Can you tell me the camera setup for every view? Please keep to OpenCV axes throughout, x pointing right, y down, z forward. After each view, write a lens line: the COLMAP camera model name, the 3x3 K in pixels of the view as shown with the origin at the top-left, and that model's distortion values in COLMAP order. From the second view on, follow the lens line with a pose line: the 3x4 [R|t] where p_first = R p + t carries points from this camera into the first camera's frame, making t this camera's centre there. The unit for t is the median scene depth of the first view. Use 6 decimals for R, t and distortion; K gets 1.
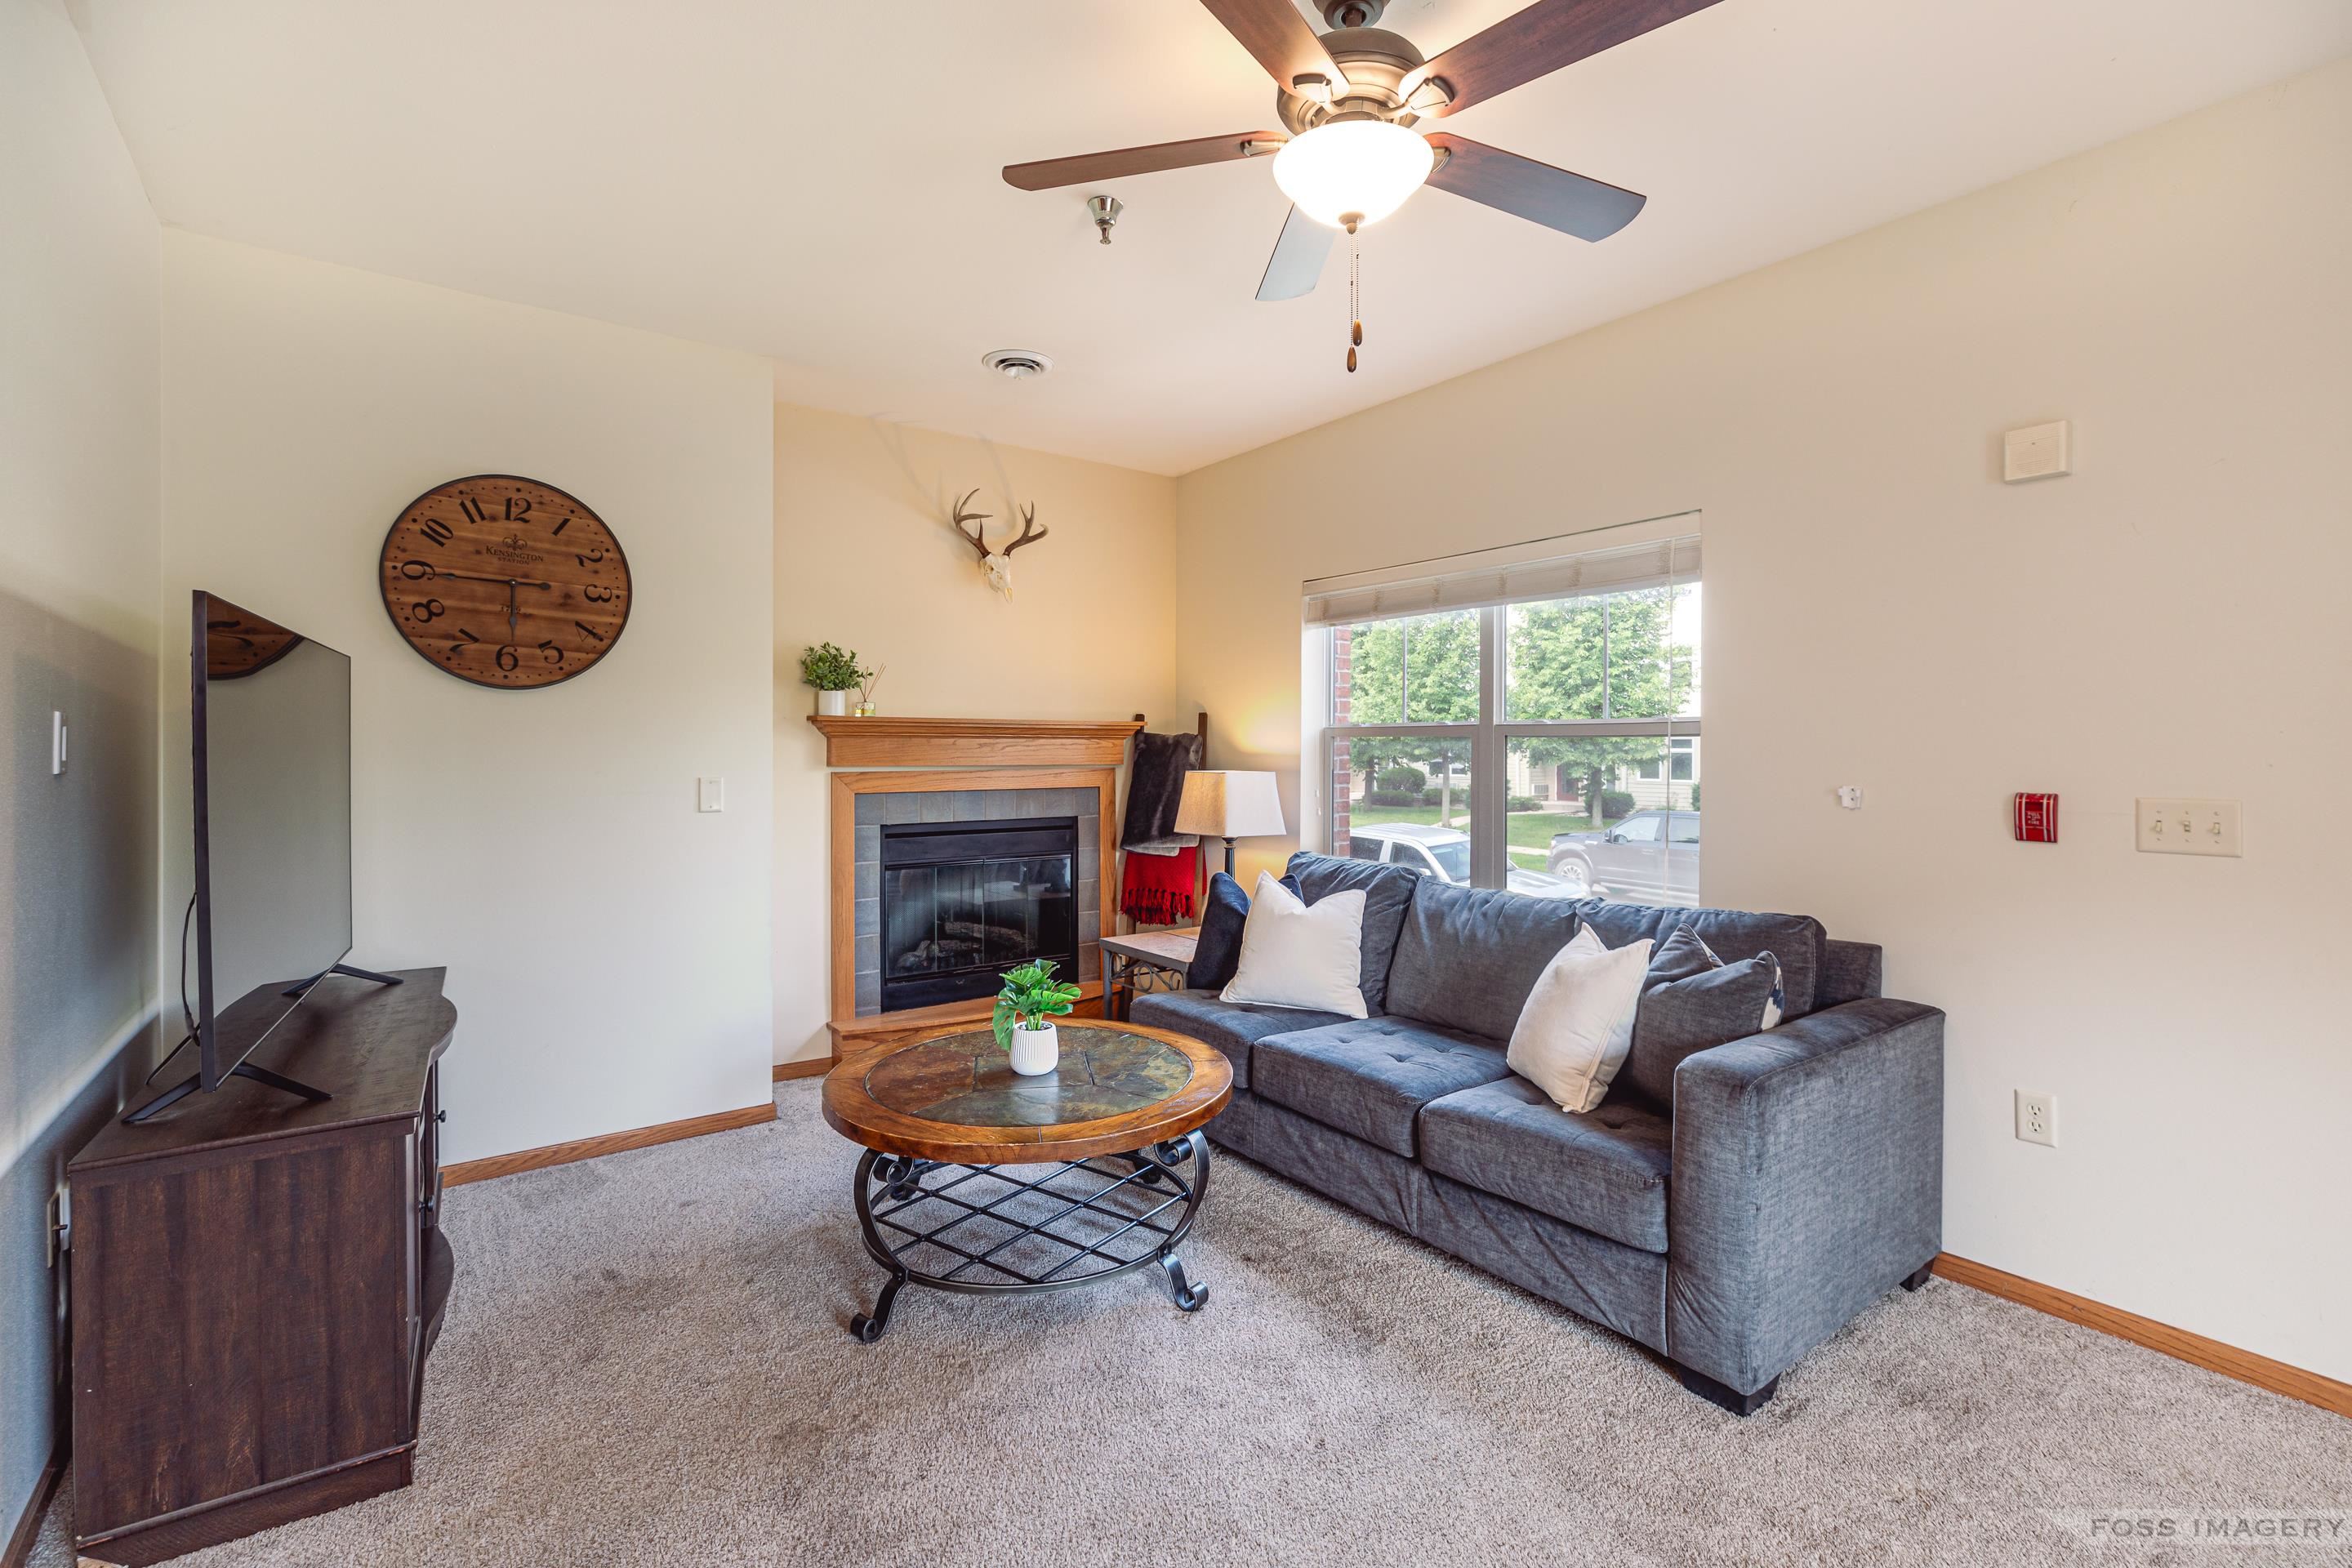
lens RADIAL K [[1082.5, 0, 1235.3], [0, 1082.5, 754.5], [0, 0, 1]] dist [0.015279, -0.005895]
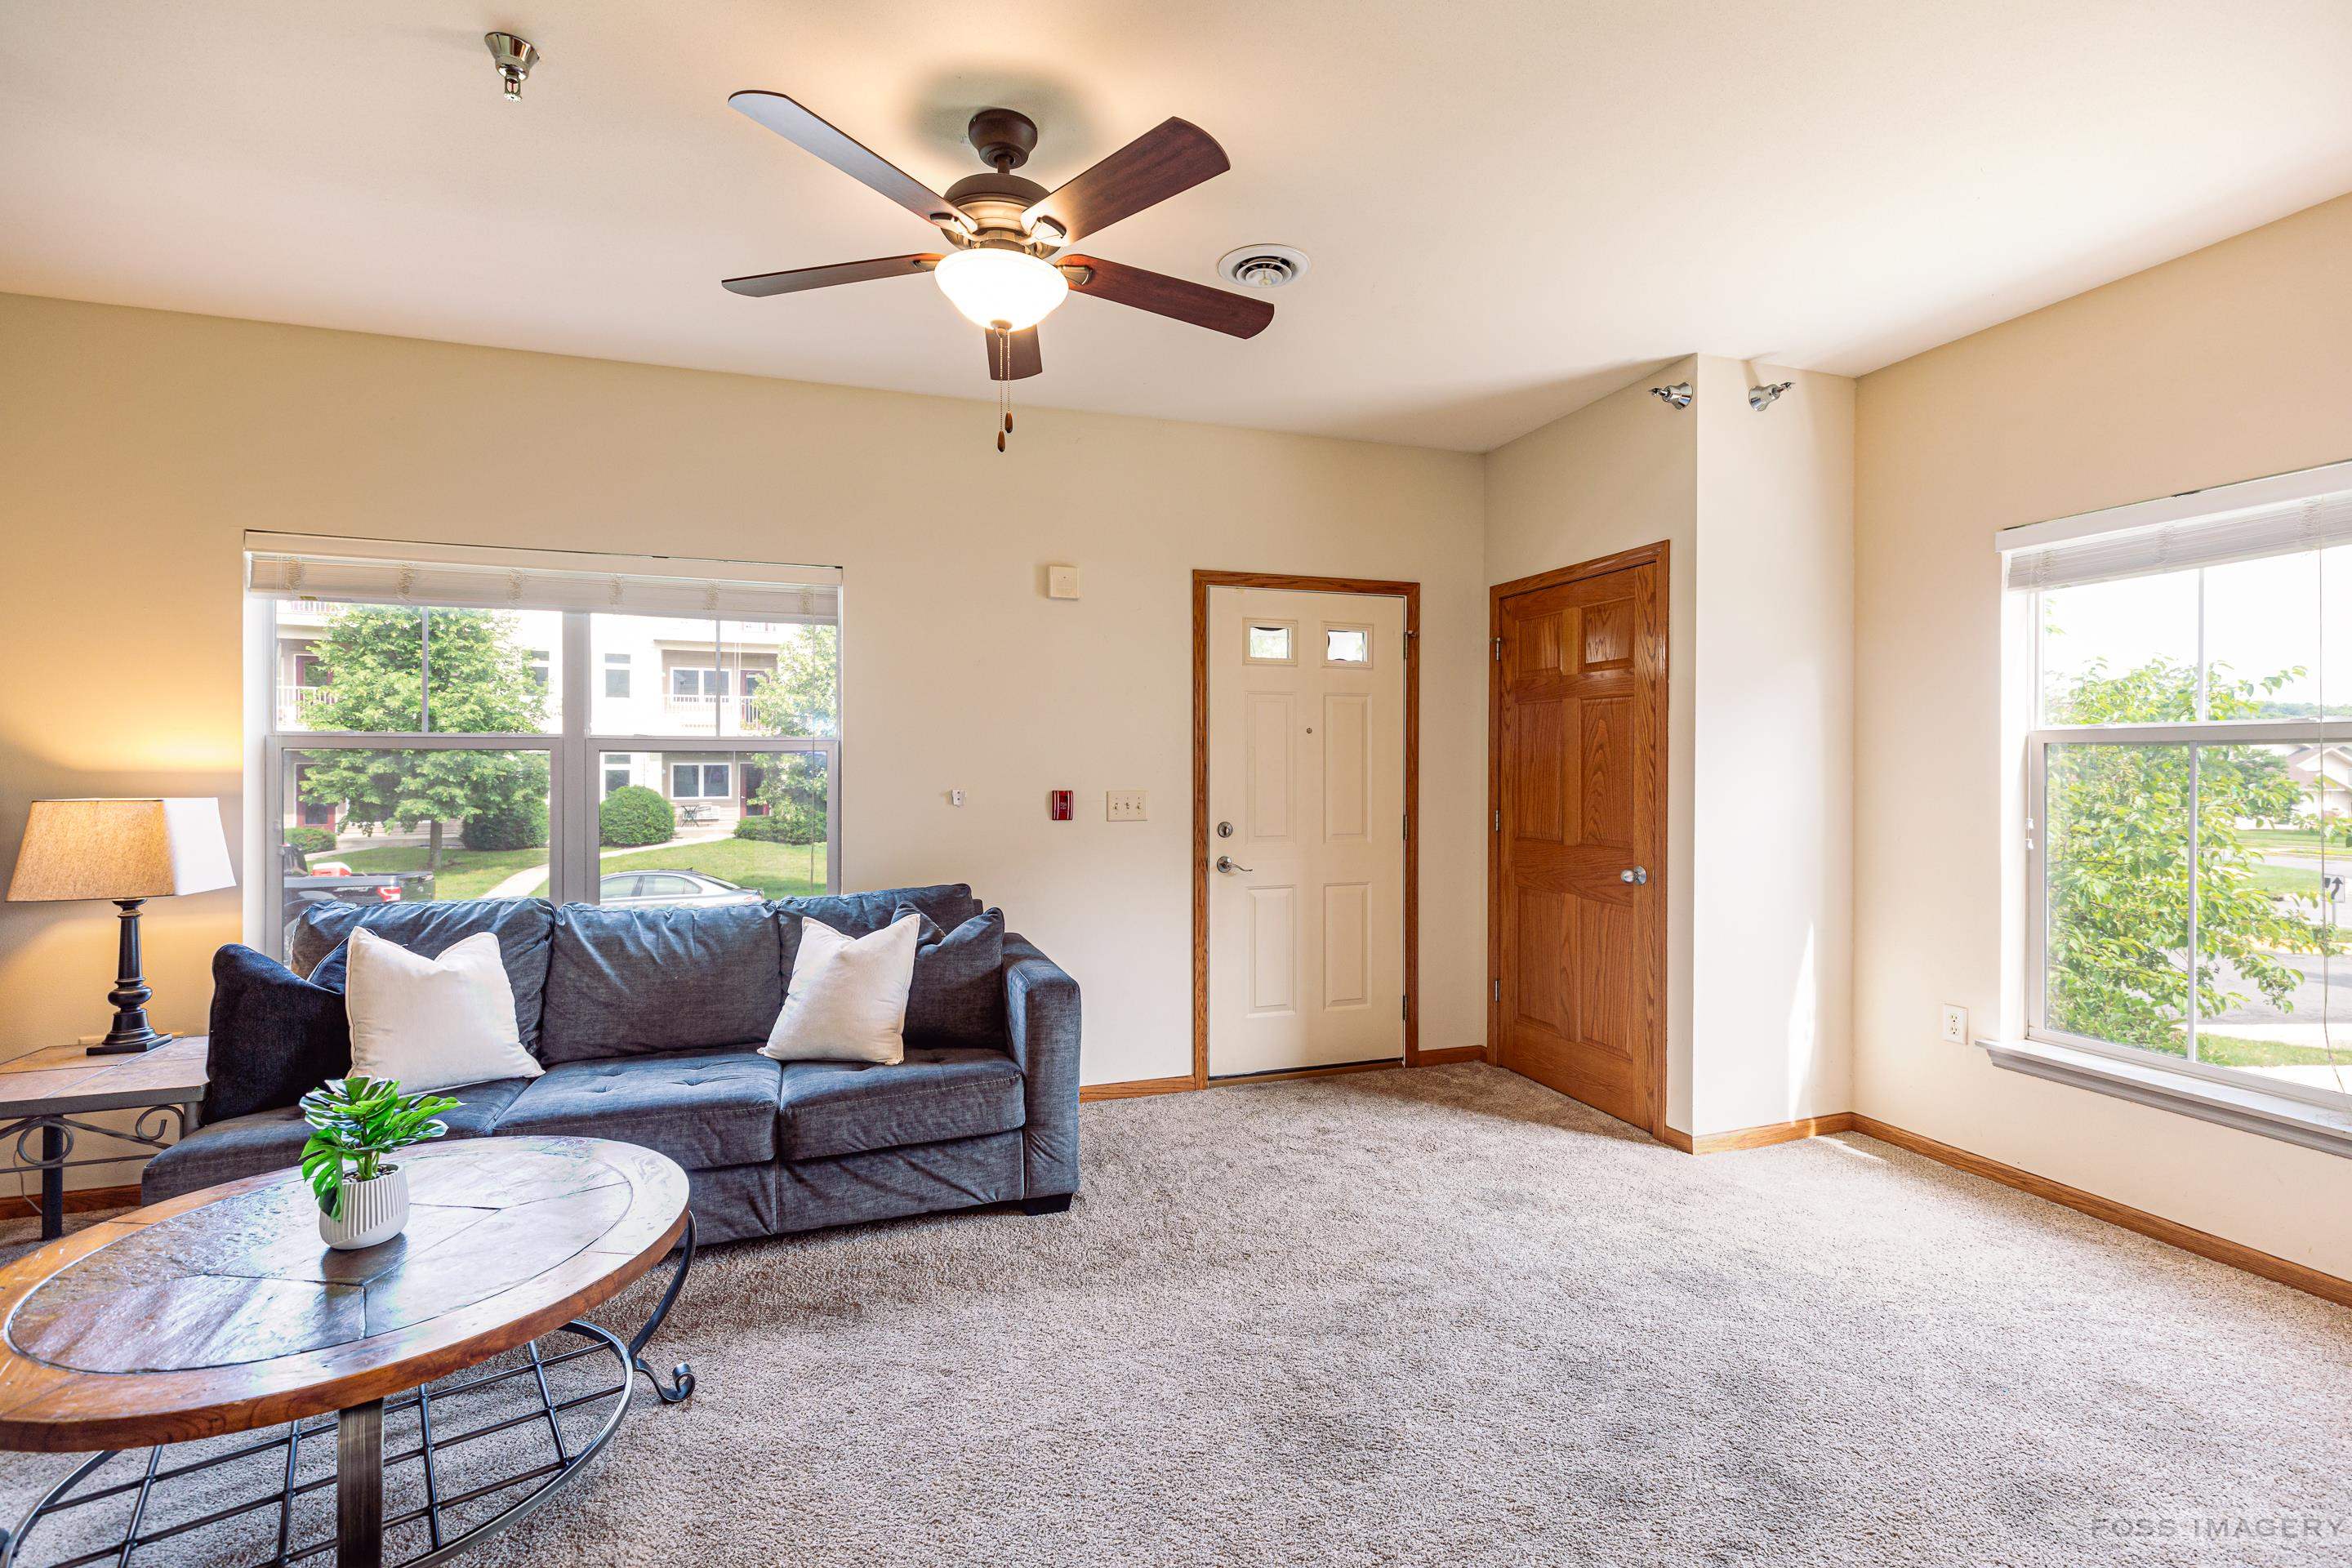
lens RADIAL K [[1082.5, 0, 1168.3], [0, 1082.5, 770.5], [0, 0, 1]] dist [0.015279, -0.005895]
pose [[0.317622, -0.007978, 0.948184, -0.620635], [0.006845, 0.999958, 0.006120, -0.001396], [-0.948193, 0.004547, 0.317663, 0.278305]]
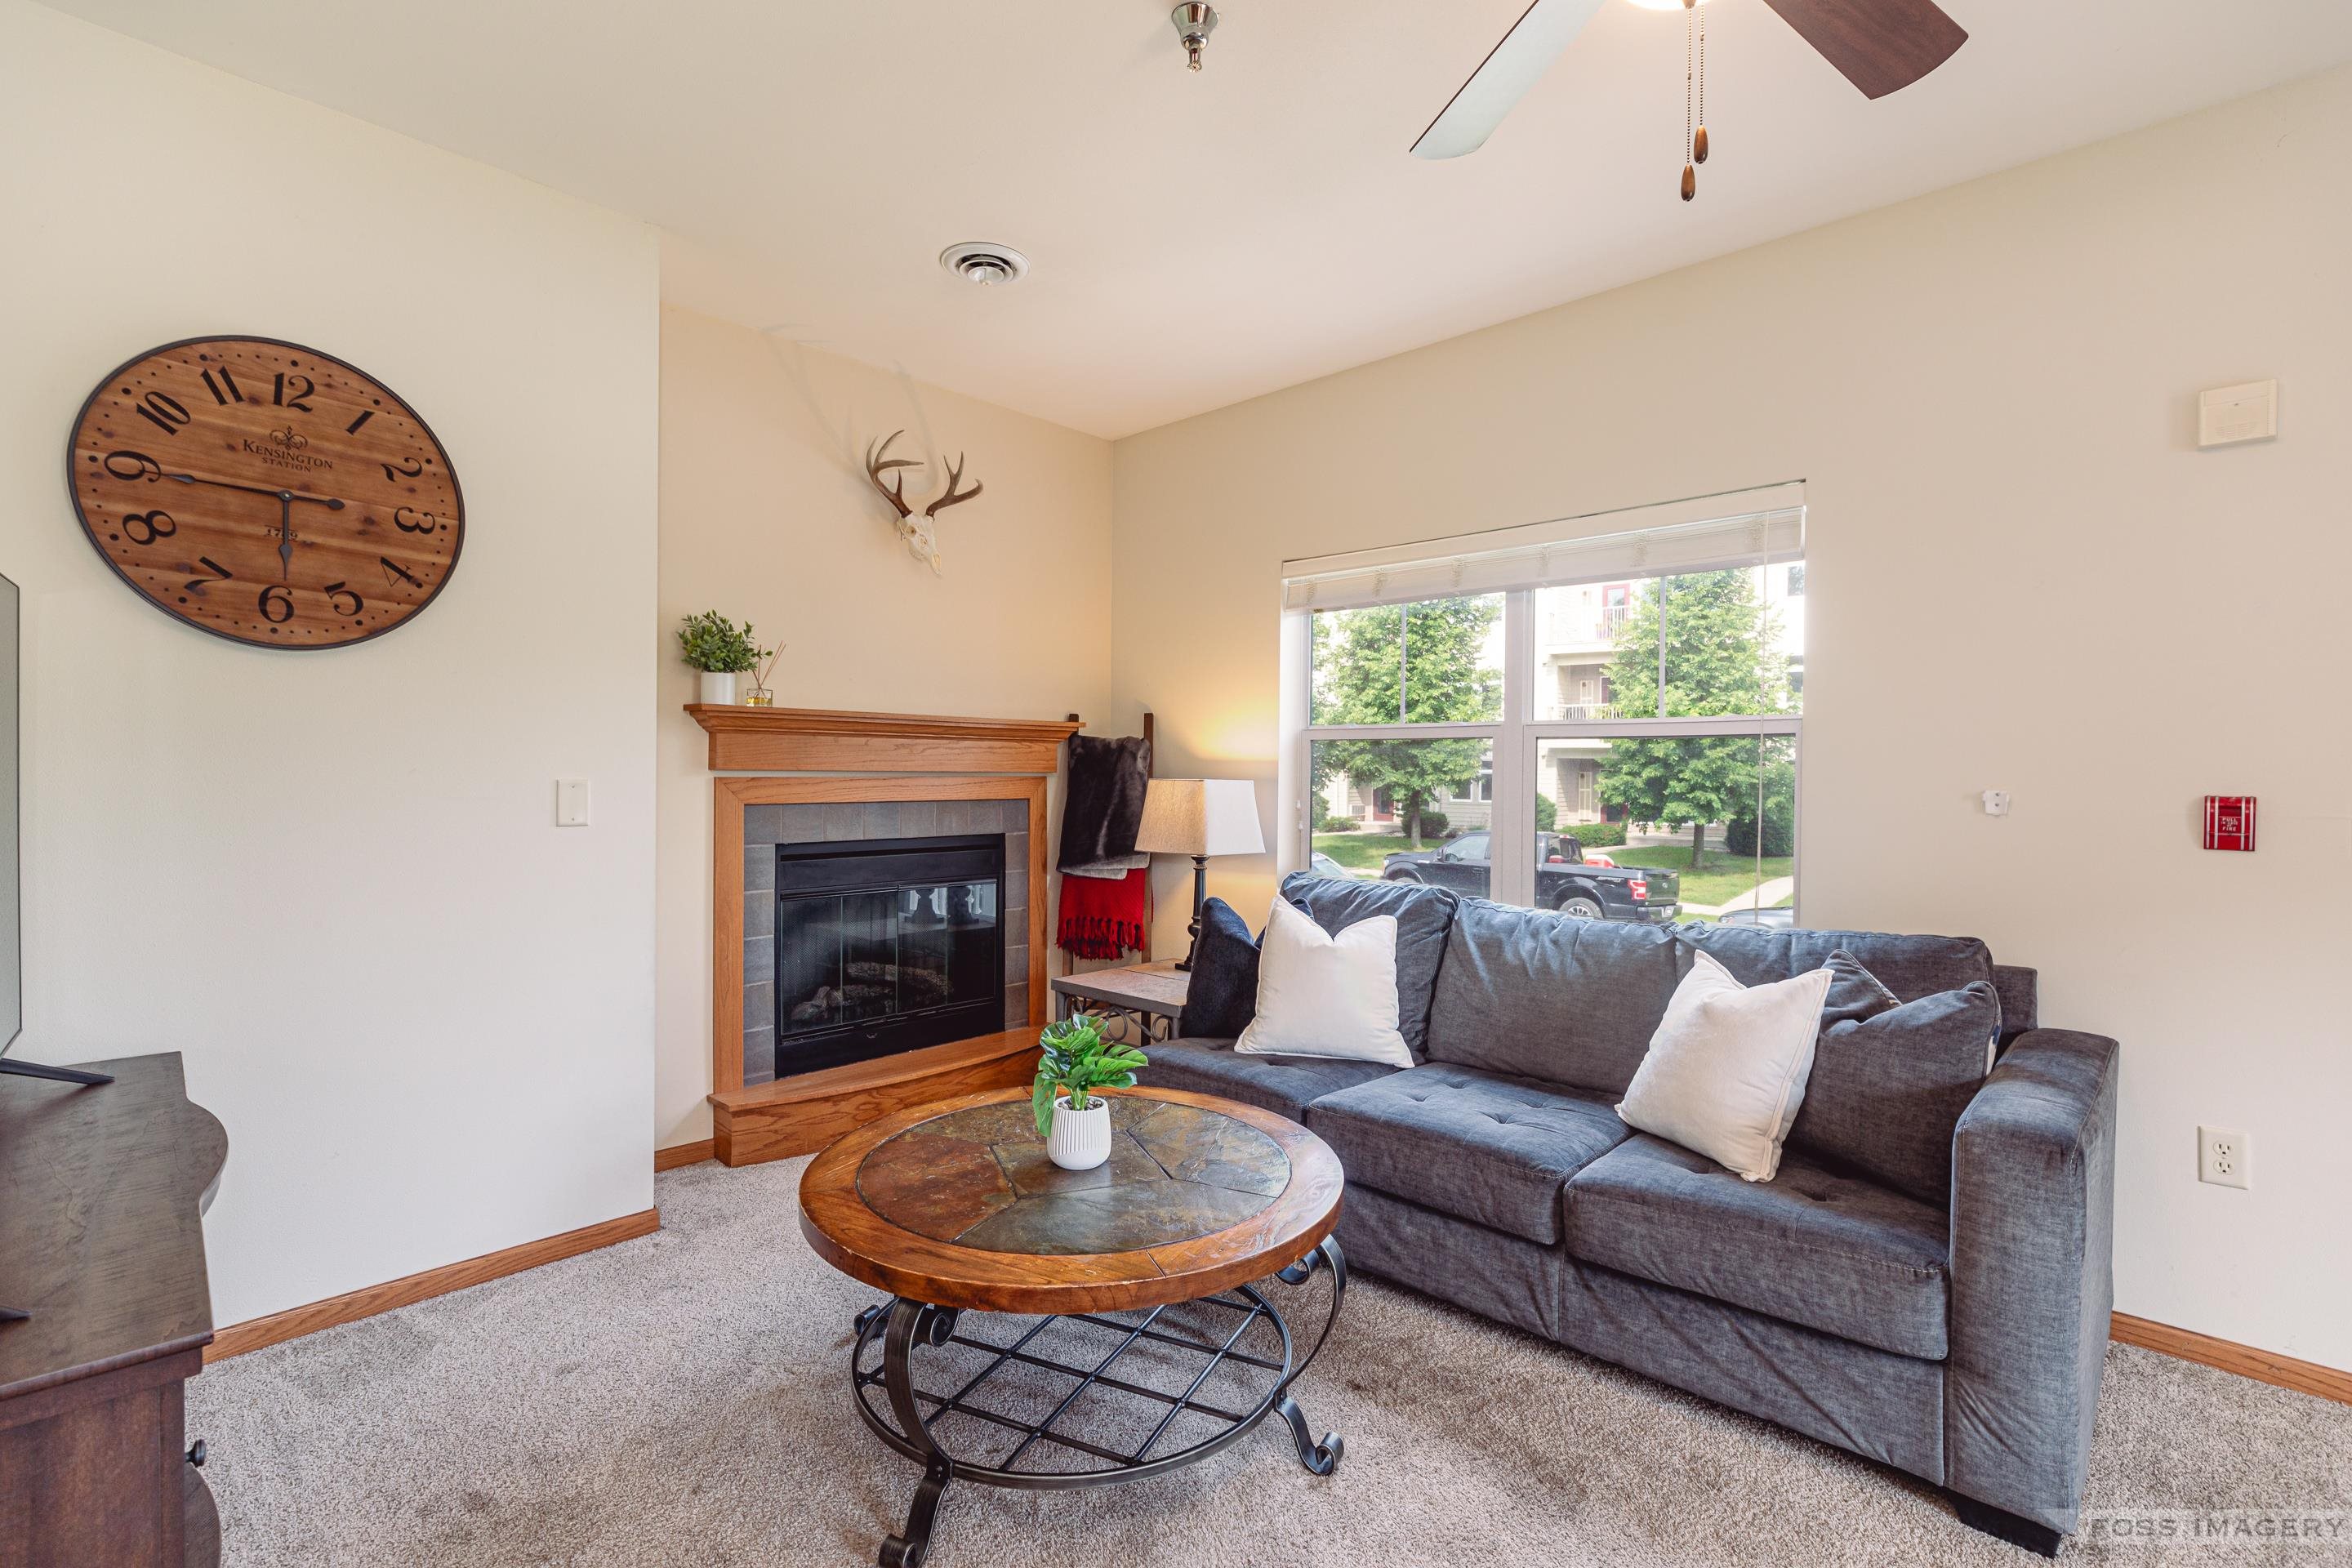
lens RADIAL K [[1082.5, 0, 1213.7], [0, 1082.5, 782.6], [0, 0, 1]] dist [0.015279, -0.005895]
pose [[0.985042, 0.003745, 0.172273, -0.204626], [-0.004772, 0.999973, 0.005543, 0.019258], [-0.172248, -0.006282, 0.985034, 0.215769]]
